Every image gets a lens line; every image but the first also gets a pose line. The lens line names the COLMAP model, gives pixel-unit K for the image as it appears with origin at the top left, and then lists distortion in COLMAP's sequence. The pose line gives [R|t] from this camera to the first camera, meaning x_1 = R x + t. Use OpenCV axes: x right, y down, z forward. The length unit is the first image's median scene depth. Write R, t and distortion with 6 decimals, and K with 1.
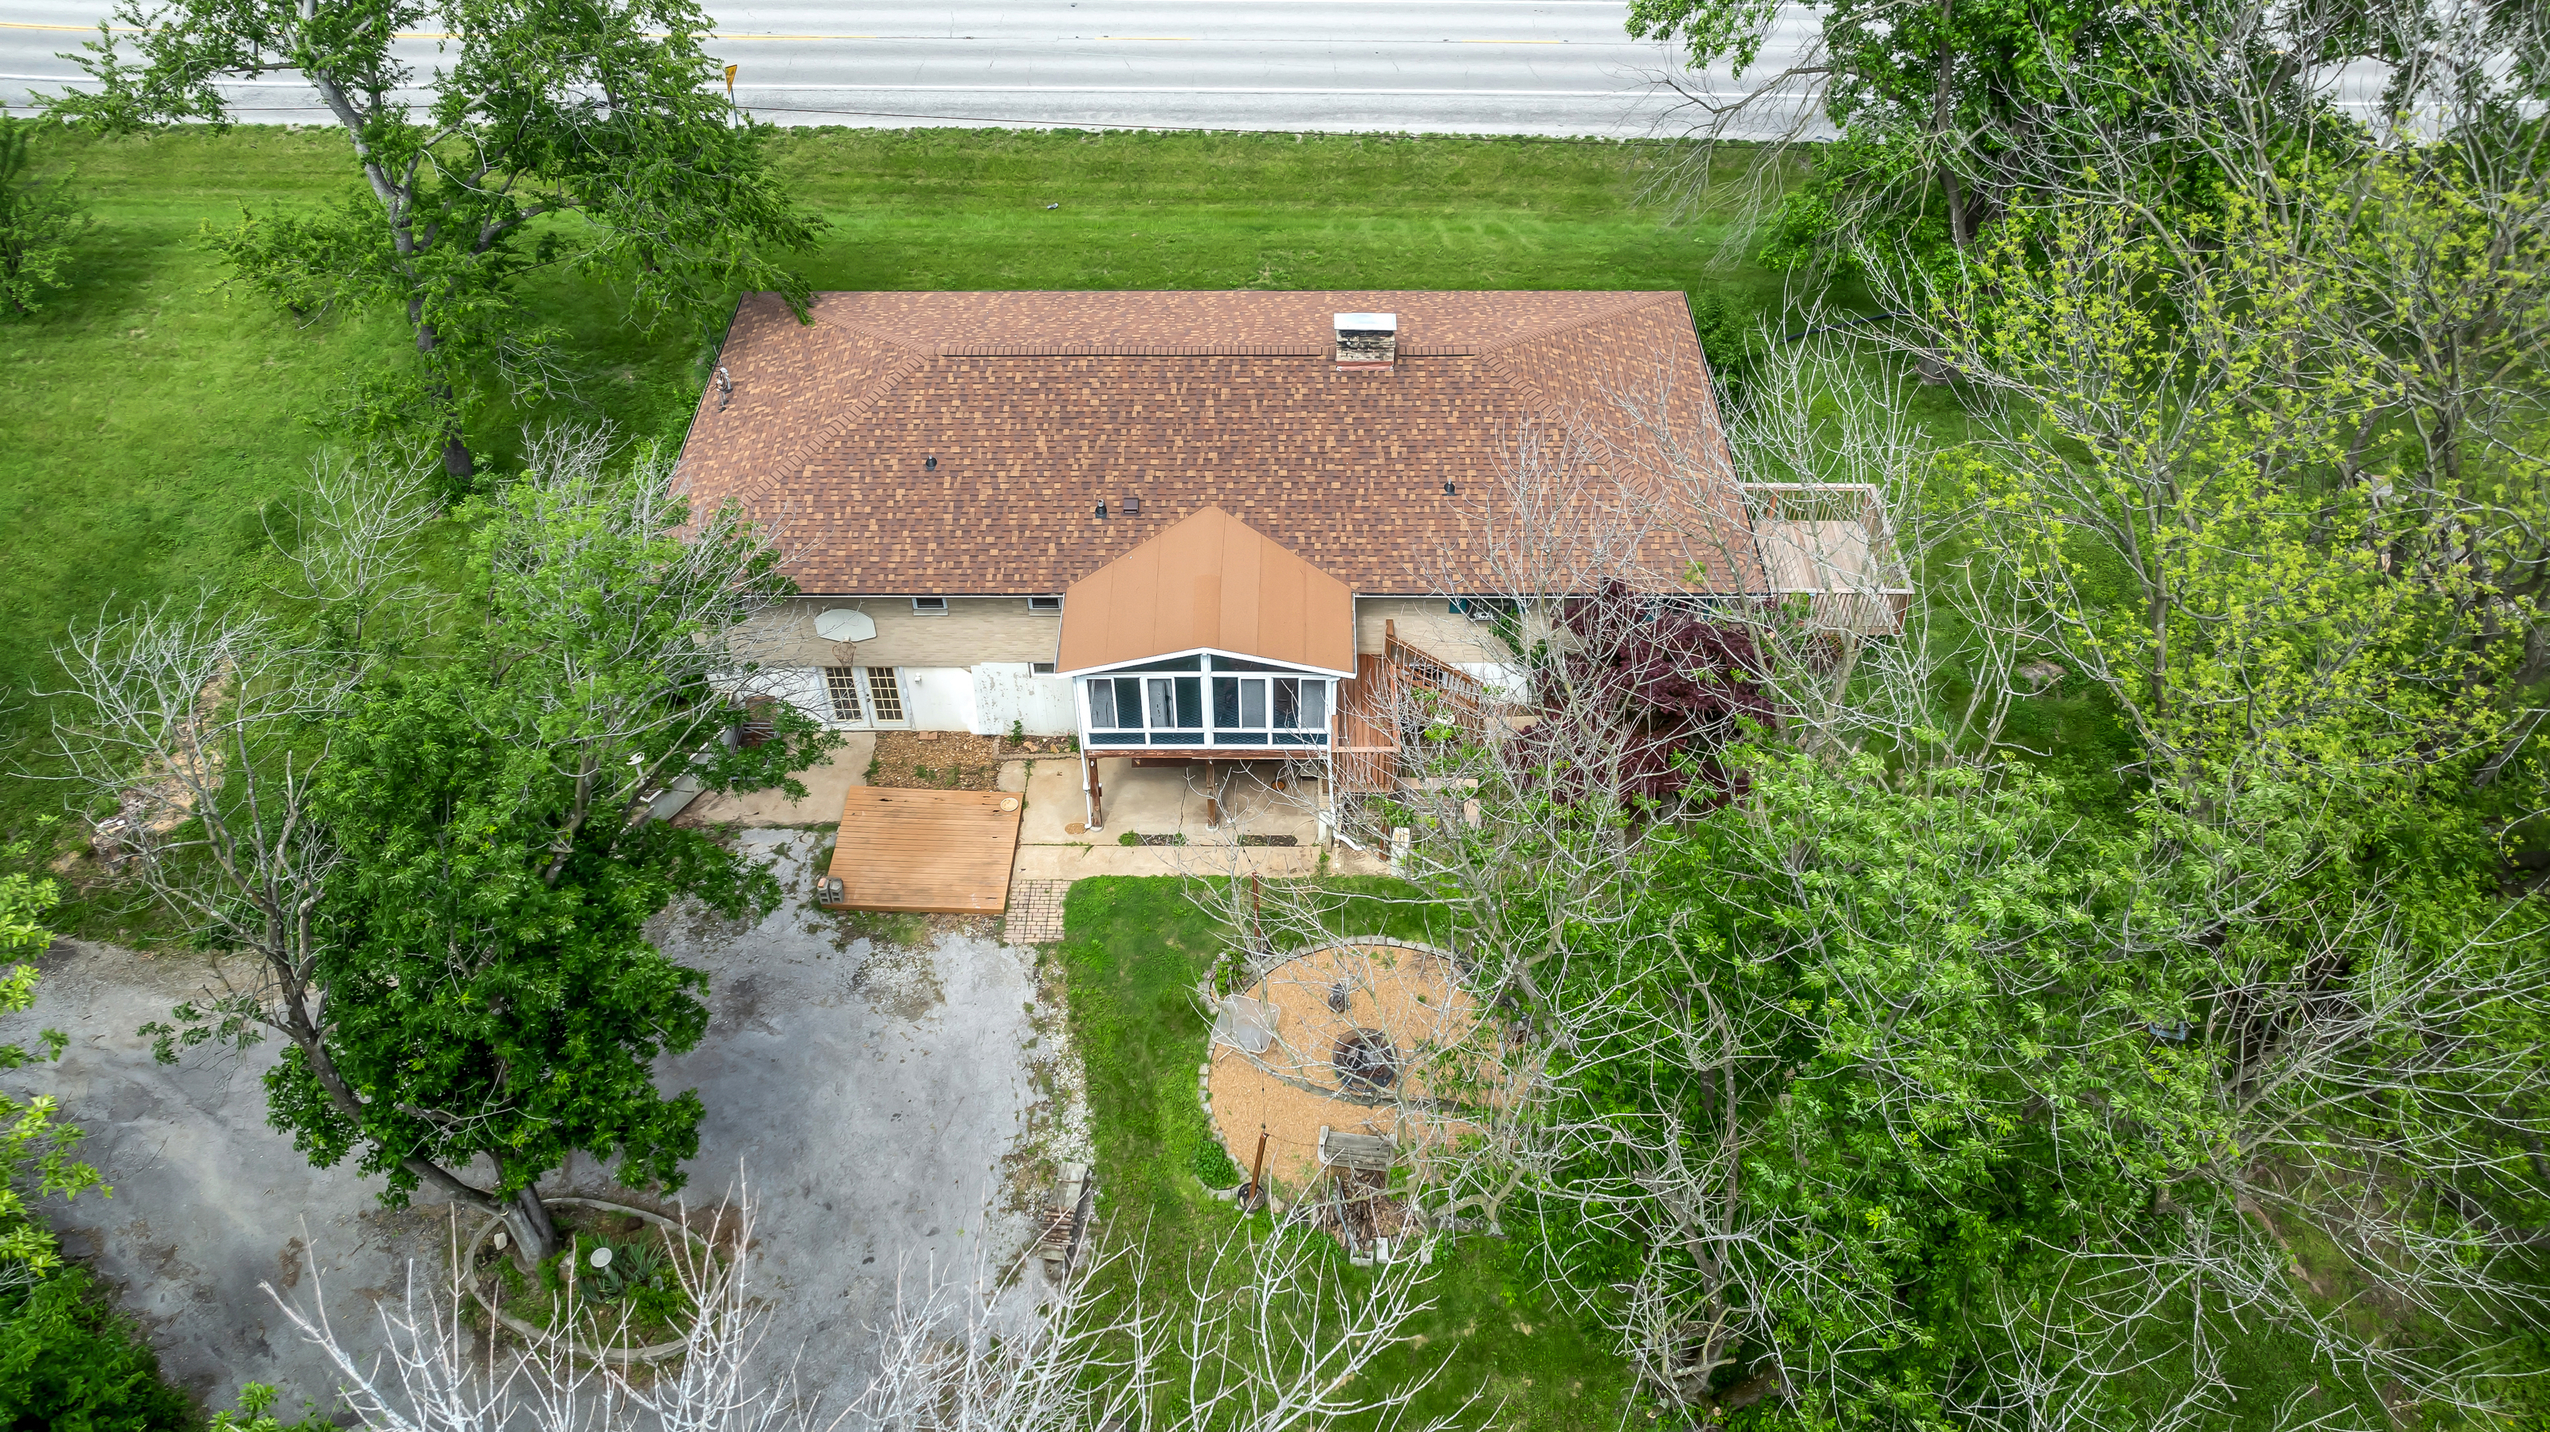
lens RADIAL K [[1733.8, 0, 1278.0], [0, 1733.8, 713.5], [0, 0, 1]] dist [-0.006696, -0.000453]
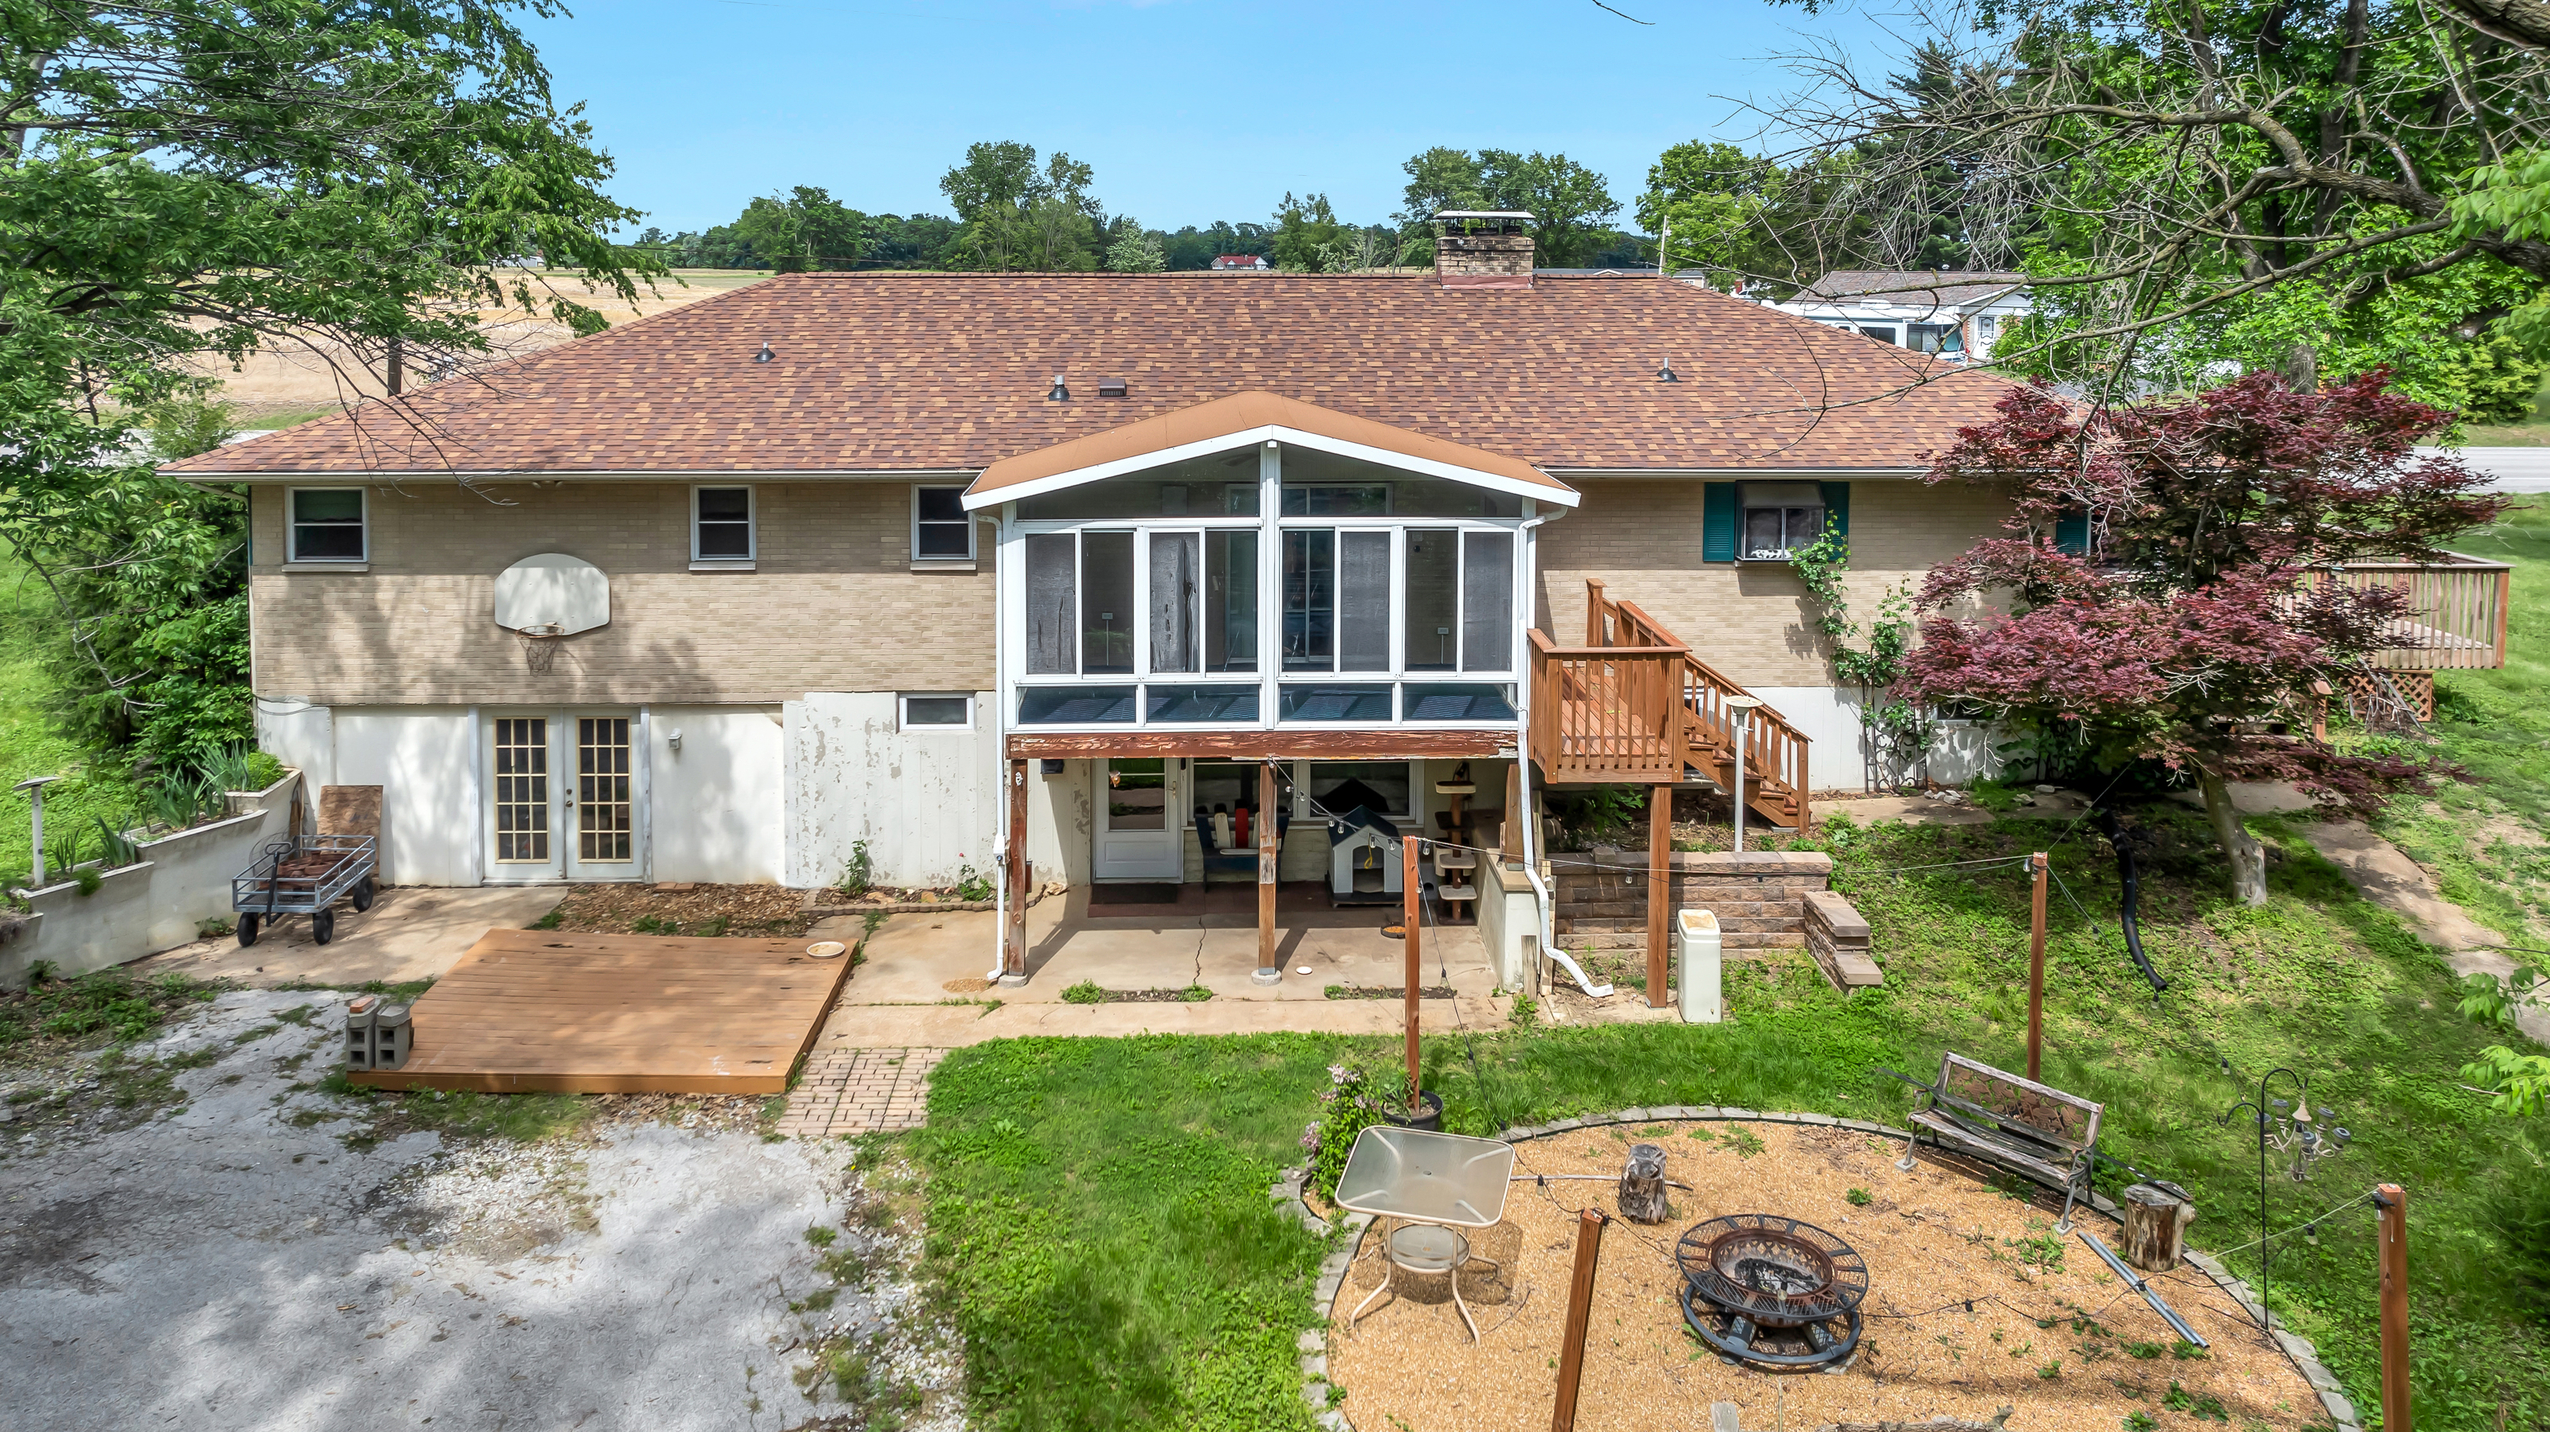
lens RADIAL K [[1733.8, 0, 1187.9], [0, 1733.8, 731.2], [0, 0, 1]] dist [-0.006696, -0.000453]
pose [[0.999585, 0.003604, 0.028585, -0.075364], [0.015788, 0.761389, -0.648103, 0.327364], [-0.024100, 0.648286, 0.761016, 0.639490]]
